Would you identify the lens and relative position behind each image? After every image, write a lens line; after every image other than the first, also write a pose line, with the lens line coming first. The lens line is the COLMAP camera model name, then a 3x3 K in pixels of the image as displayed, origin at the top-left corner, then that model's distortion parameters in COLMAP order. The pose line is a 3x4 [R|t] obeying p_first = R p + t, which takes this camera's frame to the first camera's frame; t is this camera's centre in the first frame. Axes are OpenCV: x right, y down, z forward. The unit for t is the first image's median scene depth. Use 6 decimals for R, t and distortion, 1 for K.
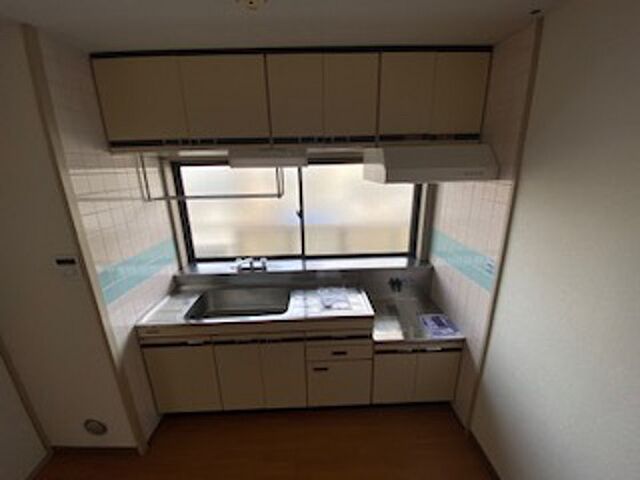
lens RADIAL K [[258.1, 0, 320.0], [0, 258.1, 240.0], [0, 0, 1]] dist [0.035106, -0.023542]
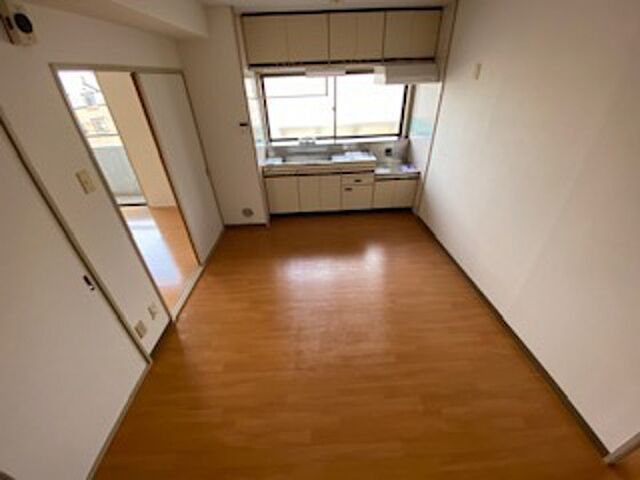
lens RADIAL K [[260.3, 0, 319.4], [0, 260.3, 235.9], [0, 0, 1]] dist [0.000431, 0.000070]
pose [[0.999936, -0.011334, -0.000253, -0.232098], [0.010983, 0.962896, 0.269648, 0.302322], [-0.002813, -0.269634, 0.962959, -1.071079]]
